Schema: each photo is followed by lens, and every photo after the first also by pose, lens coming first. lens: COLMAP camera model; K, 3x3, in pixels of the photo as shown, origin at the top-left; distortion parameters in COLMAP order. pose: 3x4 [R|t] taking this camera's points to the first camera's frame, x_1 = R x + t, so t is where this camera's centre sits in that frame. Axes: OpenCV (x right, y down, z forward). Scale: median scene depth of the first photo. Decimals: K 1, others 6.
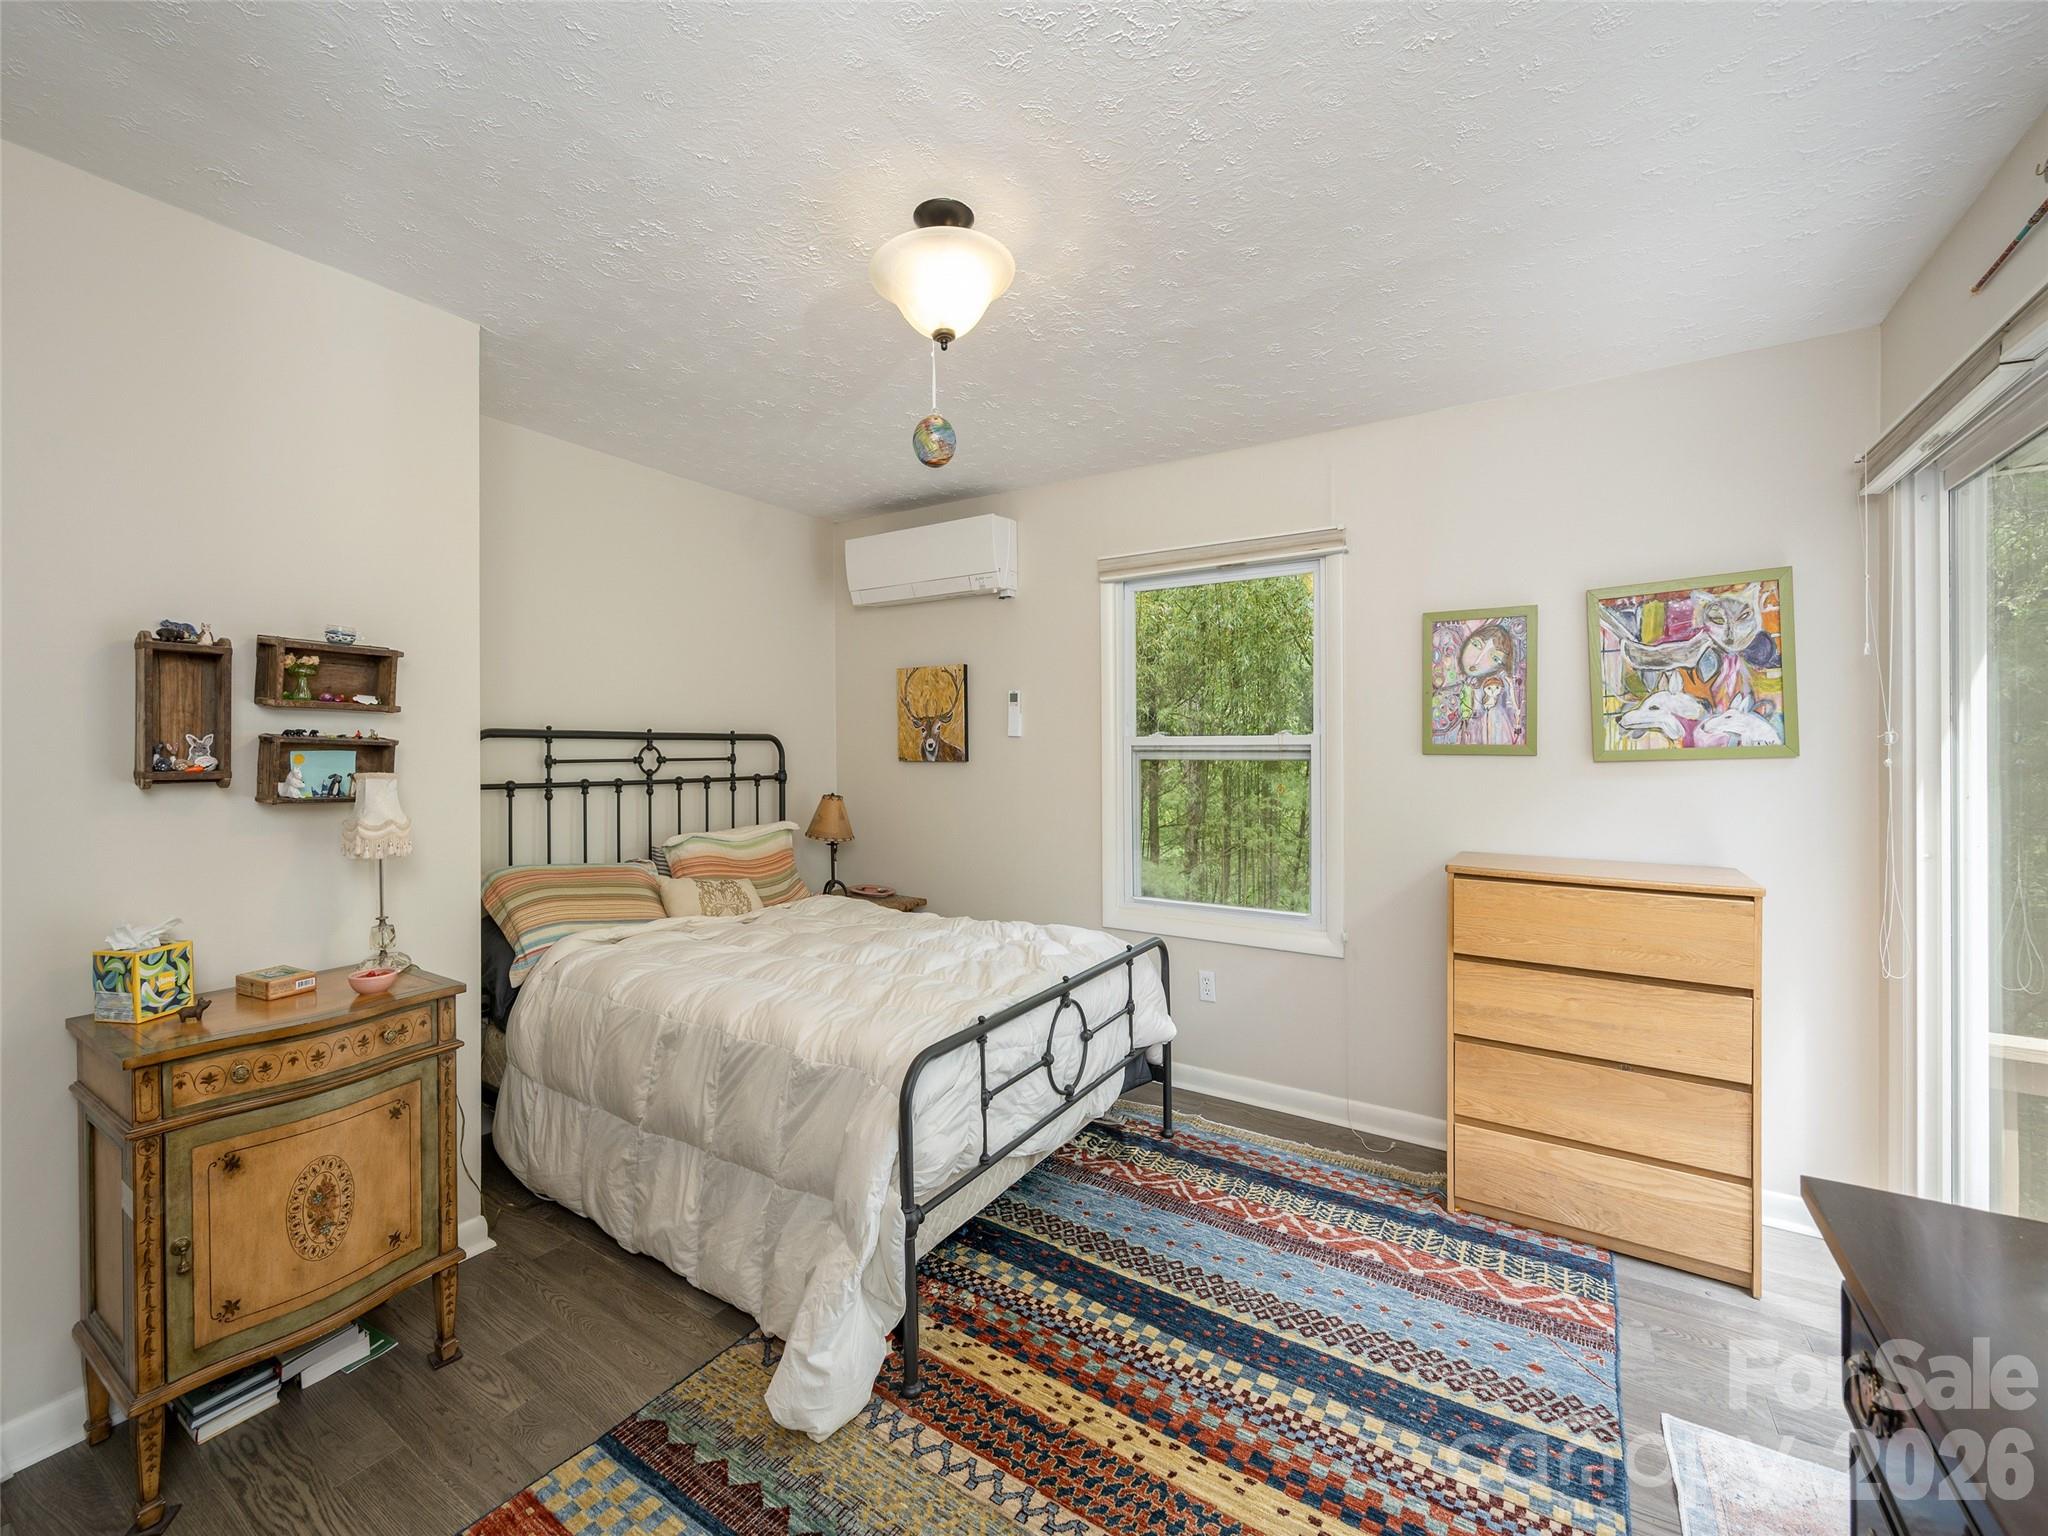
lens RADIAL K [[860.2, 0, 1023.8], [0, 860.2, 755.8], [0, 0, 1]] dist [0.001779, -0.000059]
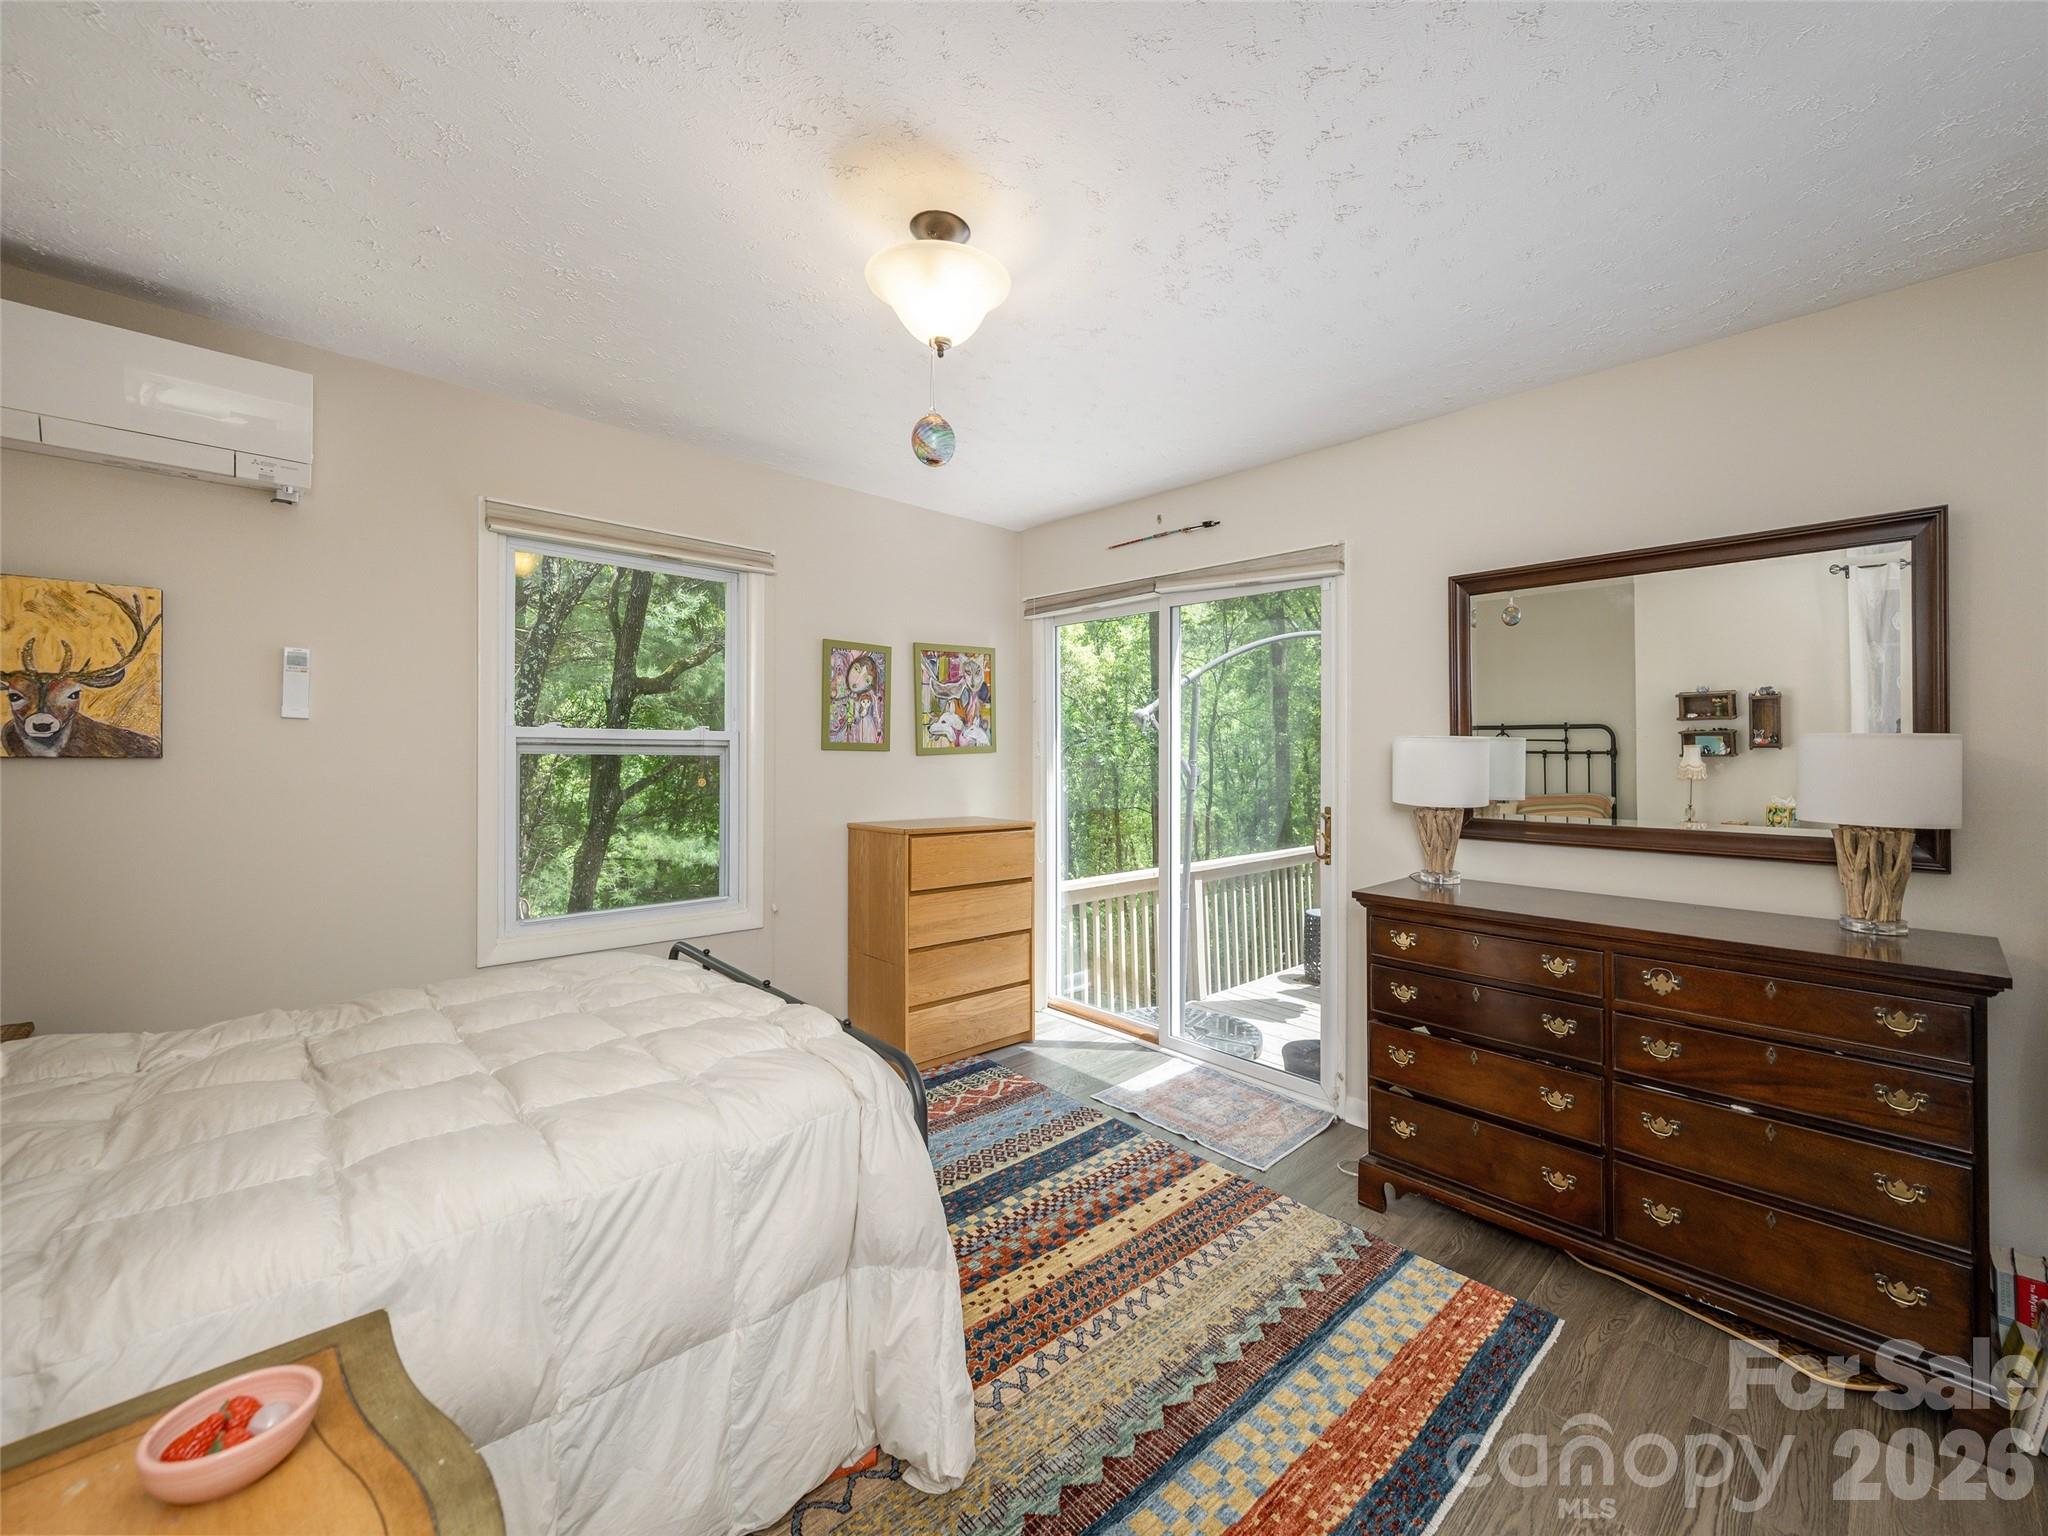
lens RADIAL K [[828.9, 0, 1020.2], [0, 828.9, 741.5], [0, 0, 1]] dist [-0.000753, -0.000073]
pose [[0.244987, 0.017482, 0.969369, -0.823201], [-0.000854, 0.999841, -0.017816, 0.009946], [-0.969526, 0.003537, 0.244963, 0.531630]]
